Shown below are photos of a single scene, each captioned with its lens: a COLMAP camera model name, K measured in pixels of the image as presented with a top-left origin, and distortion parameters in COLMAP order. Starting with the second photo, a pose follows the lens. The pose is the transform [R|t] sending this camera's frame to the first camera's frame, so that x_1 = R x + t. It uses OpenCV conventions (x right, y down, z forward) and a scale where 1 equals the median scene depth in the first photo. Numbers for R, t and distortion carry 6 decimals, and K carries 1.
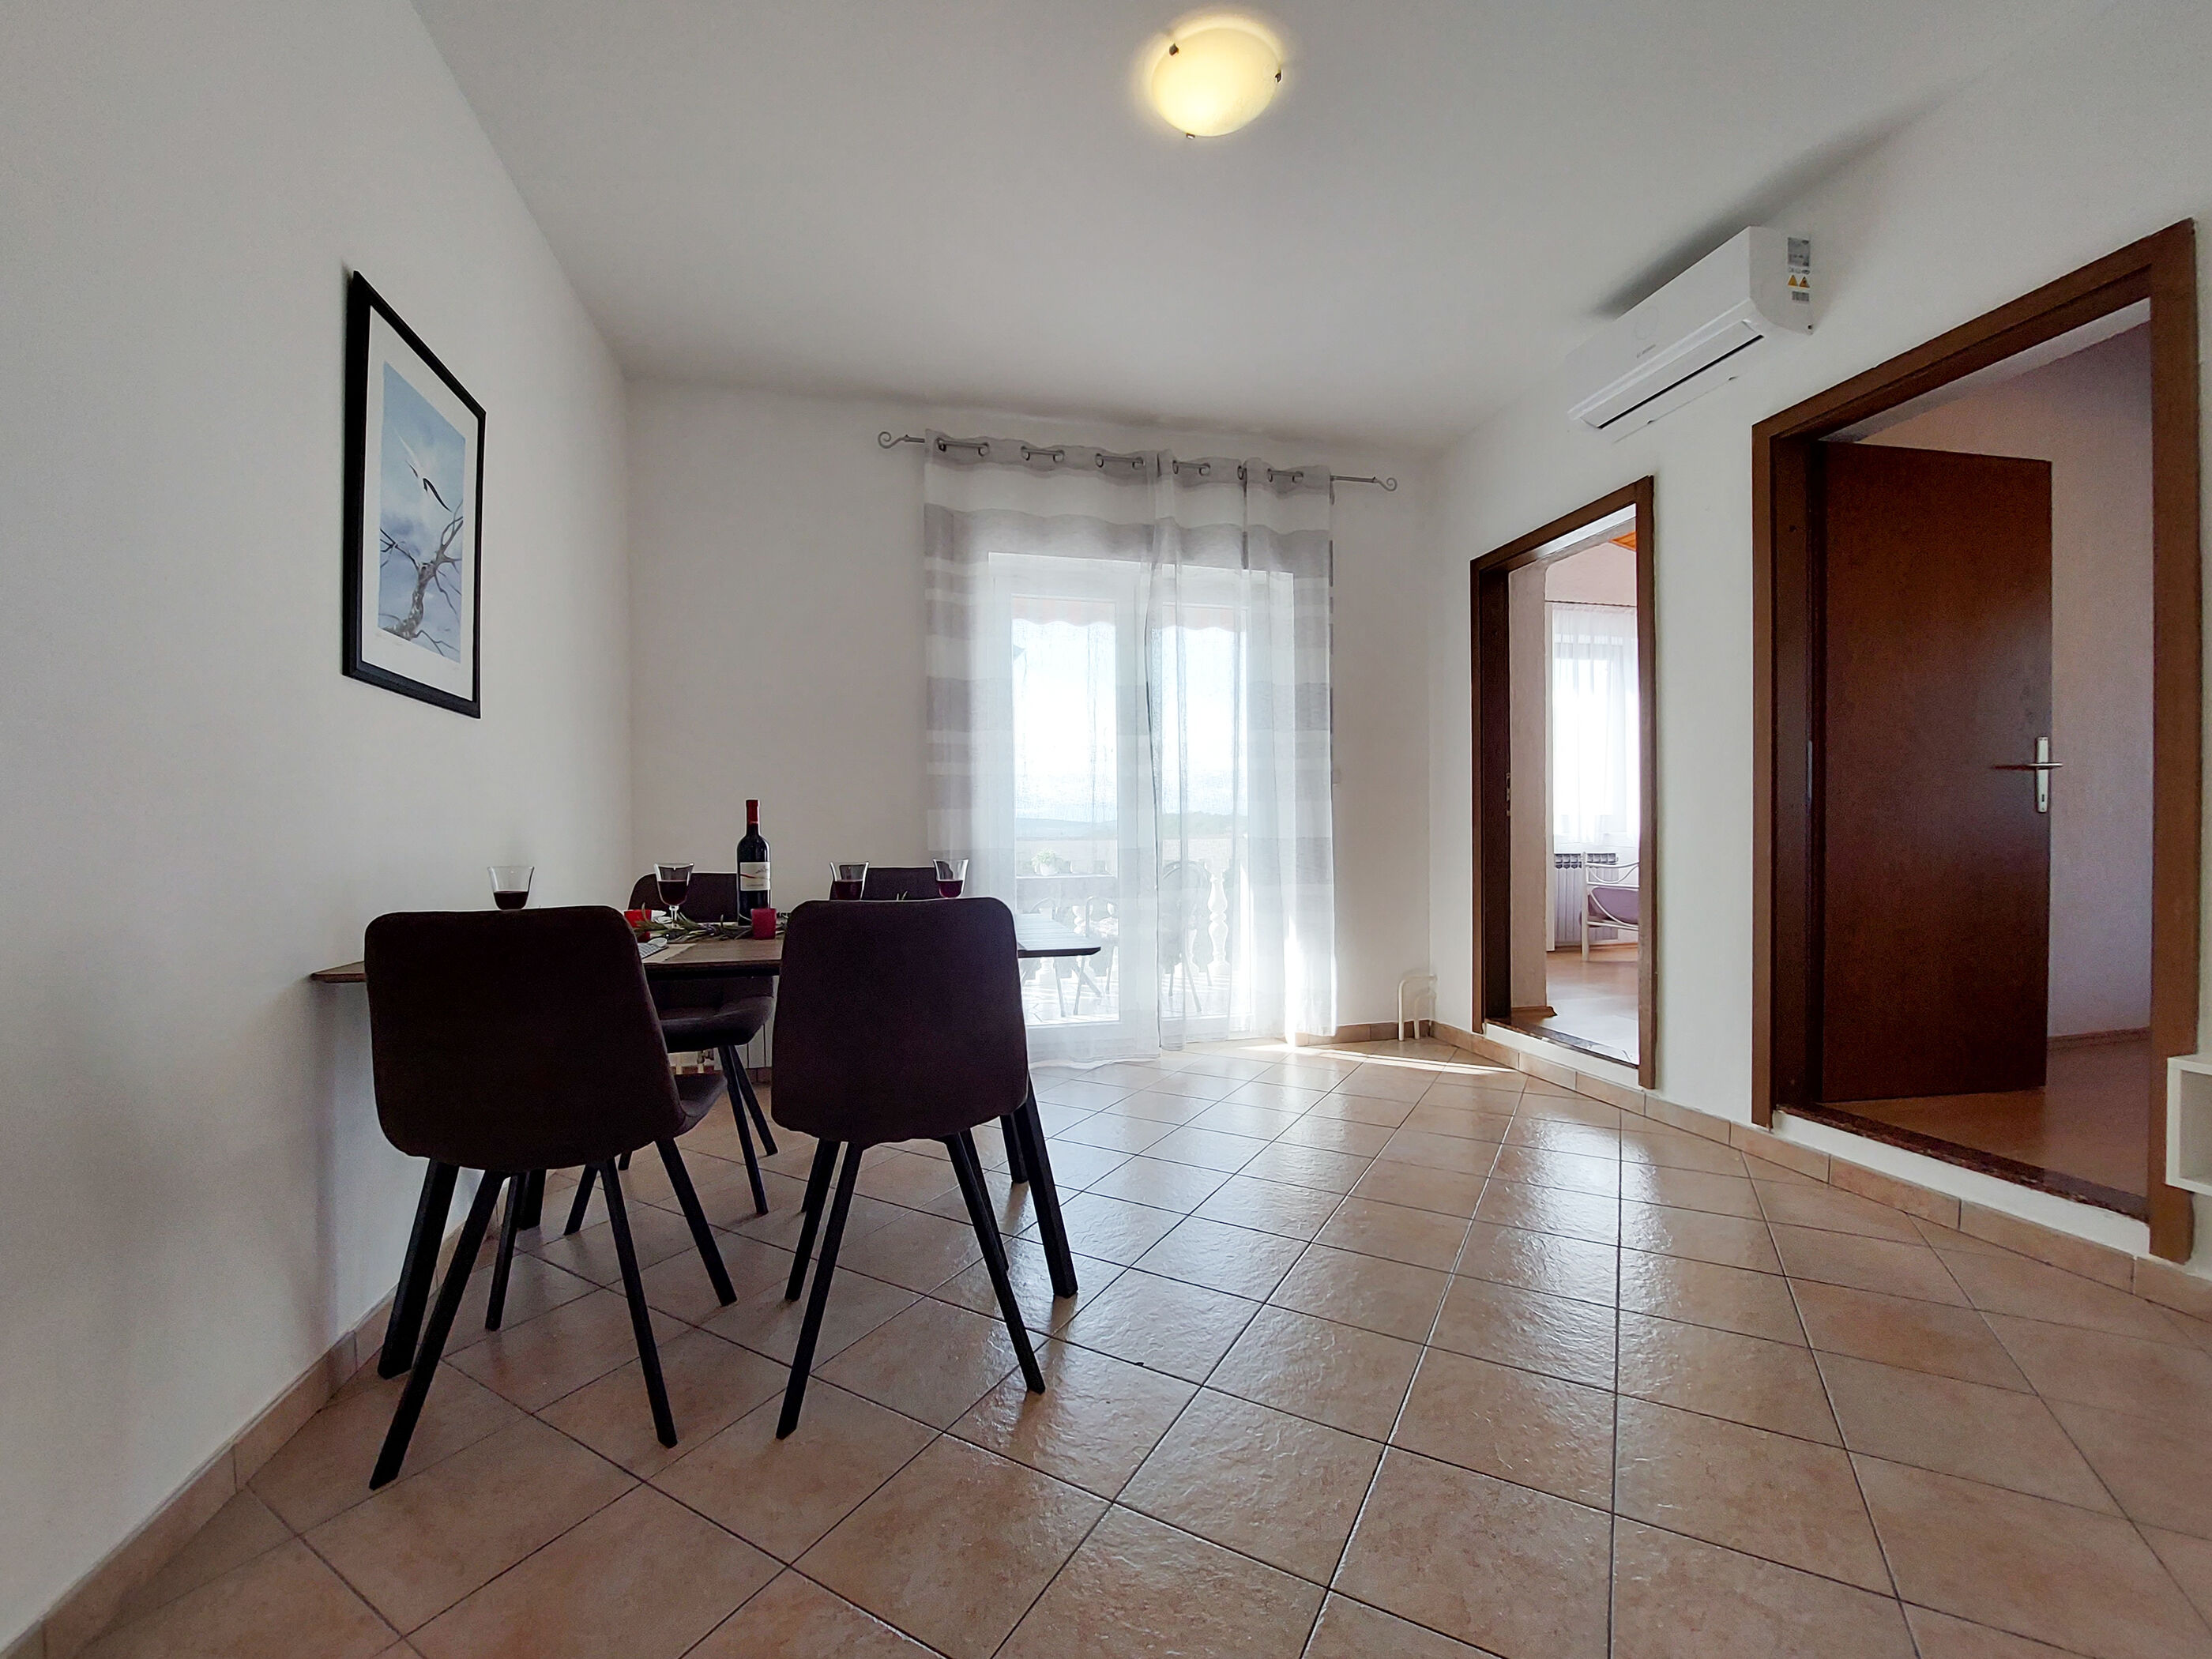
lens RADIAL K [[915.2, 0, 1160.4], [0, 915.2, 847.0], [0, 0, 1]] dist [-0.000843, -0.000114]
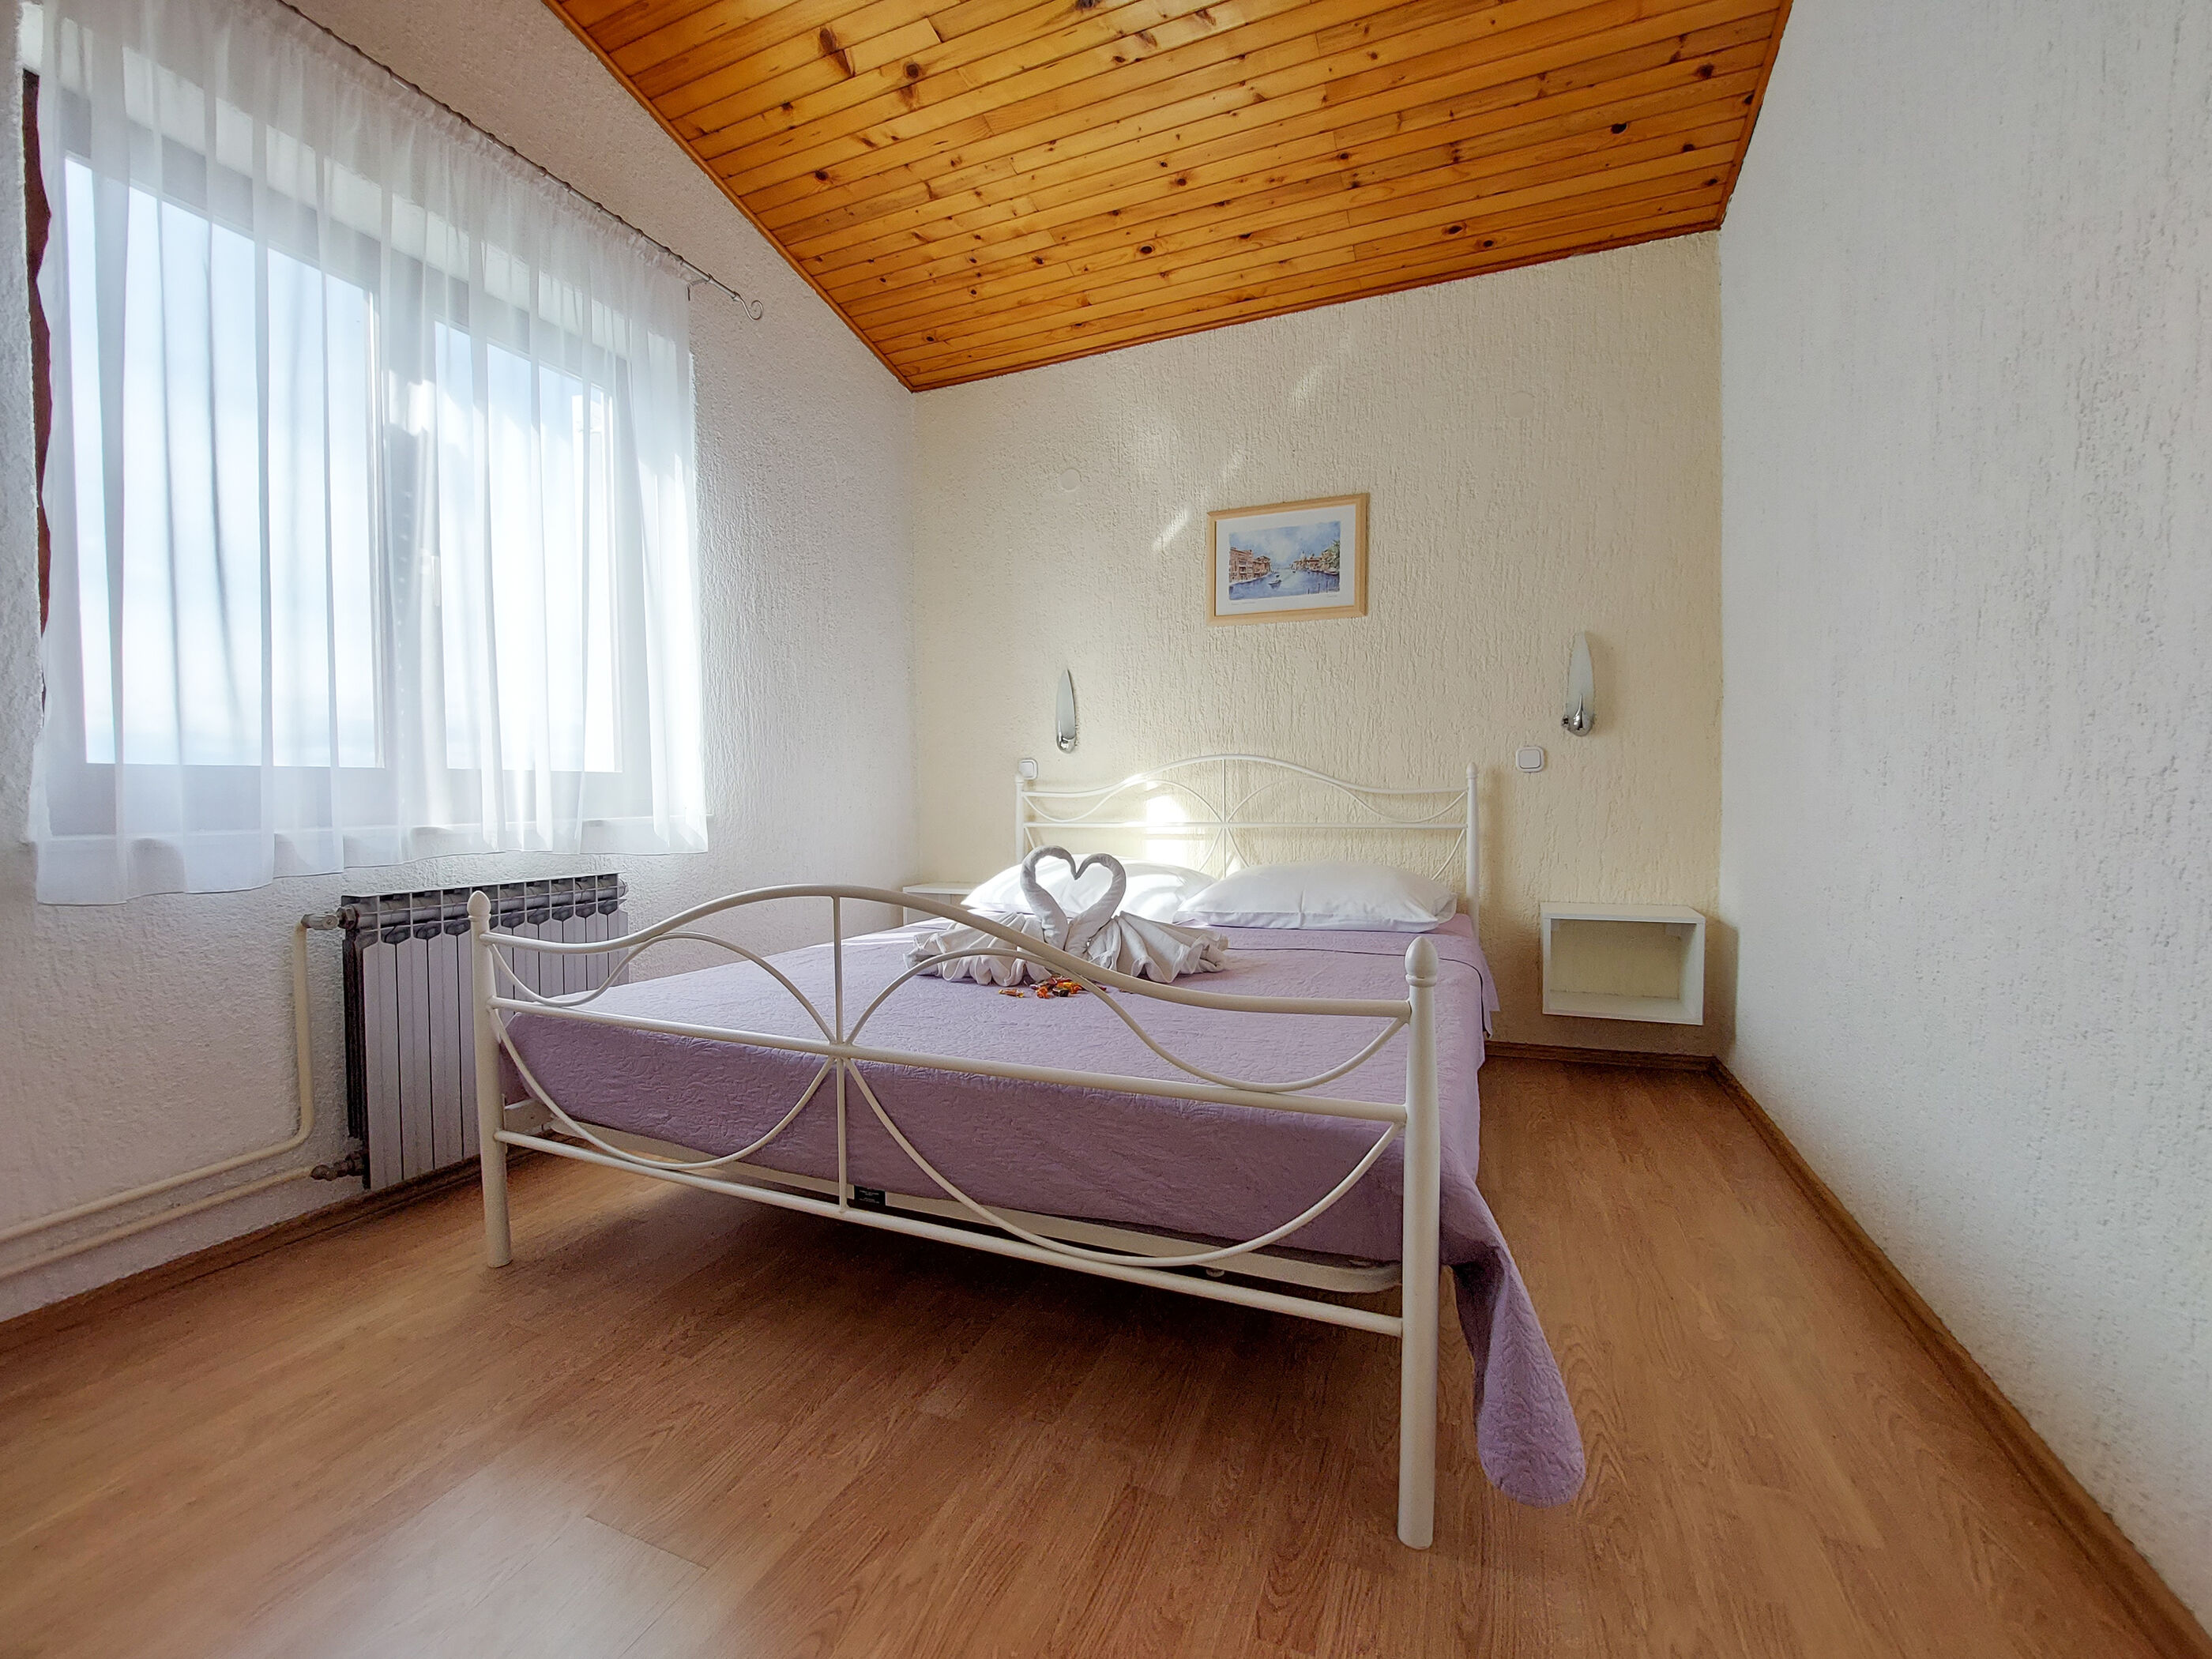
lens RADIAL K [[894.6, 0, 1106.0], [0, 894.6, 829.5], [0, 0, 1]] dist [-0.001391, -0.010460]
pose [[0.629827, -0.029690, 0.776168, 0.688424], [0.013960, 0.999540, 0.026906, -0.038483], [-0.776610, -0.006110, 0.629952, 1.242789]]
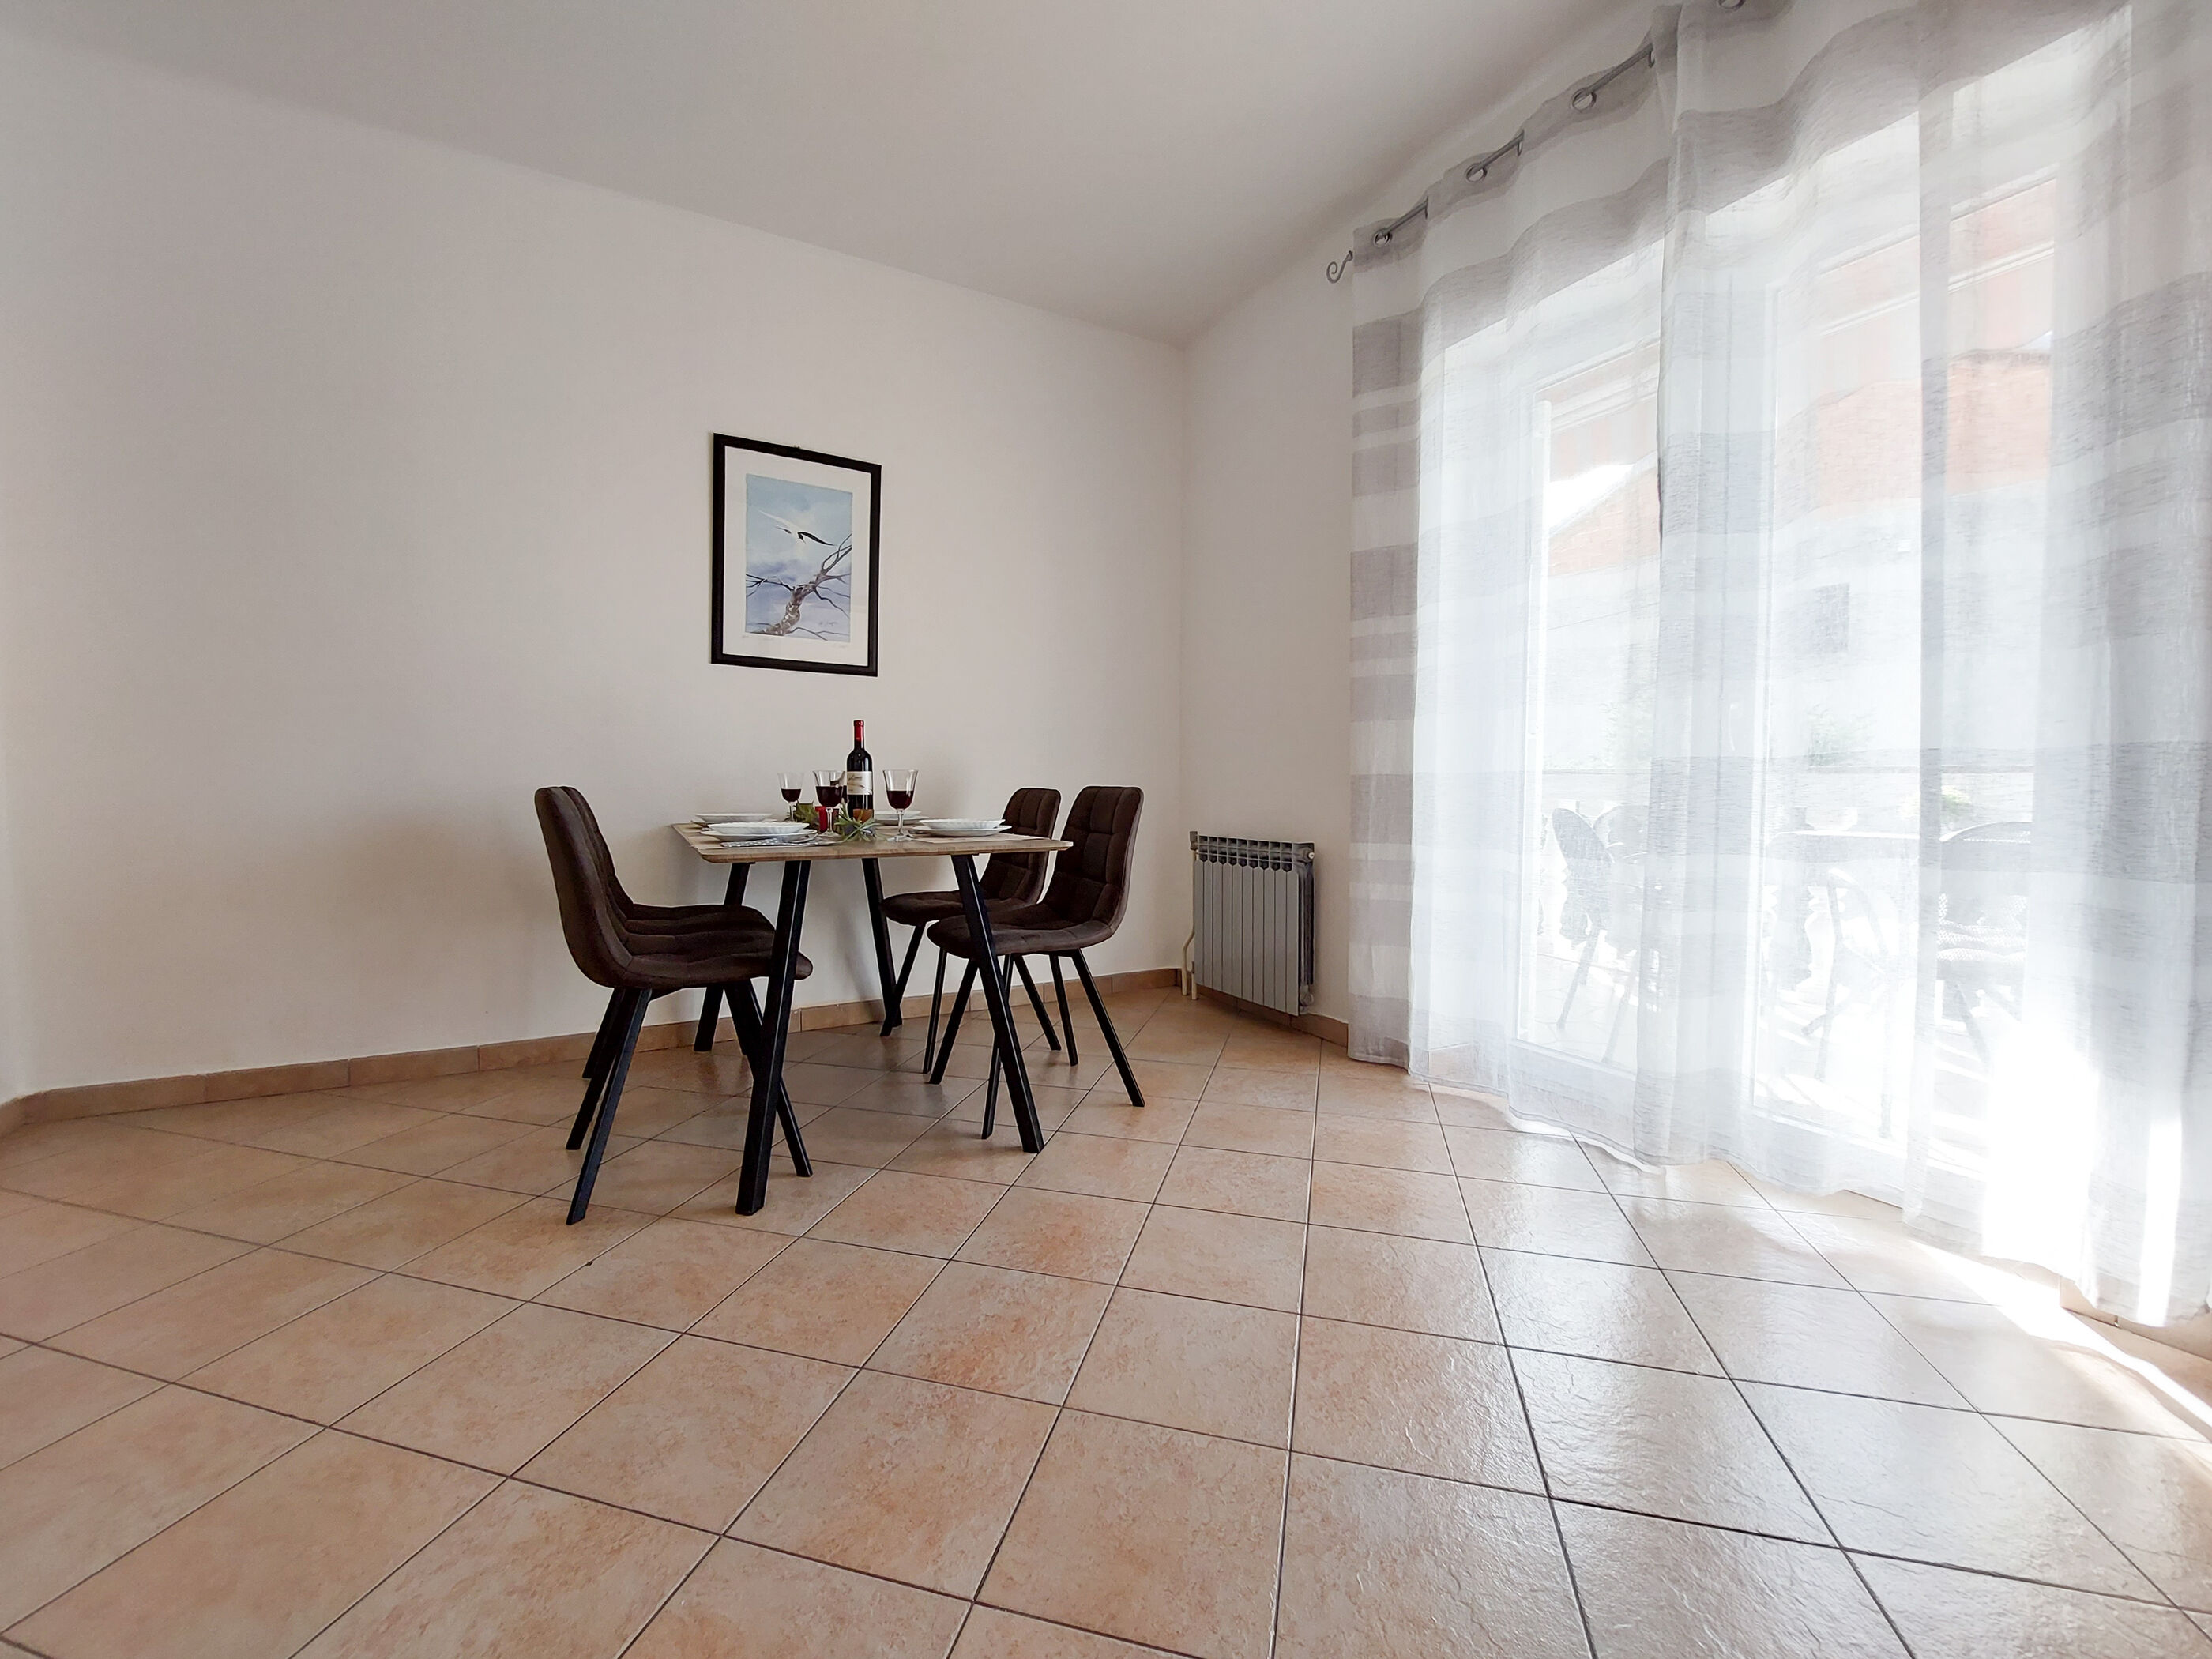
lens RADIAL K [[881.6, 0, 1029.0], [0, 881.6, 830.2], [0, 0, 1]] dist [0.000835, 0.000032]
pose [[0.207146, 0.059752, -0.976484, 0.494485], [-0.019827, 0.998184, 0.056874, 0.015106], [0.978109, 0.007579, 0.207954, 0.642535]]
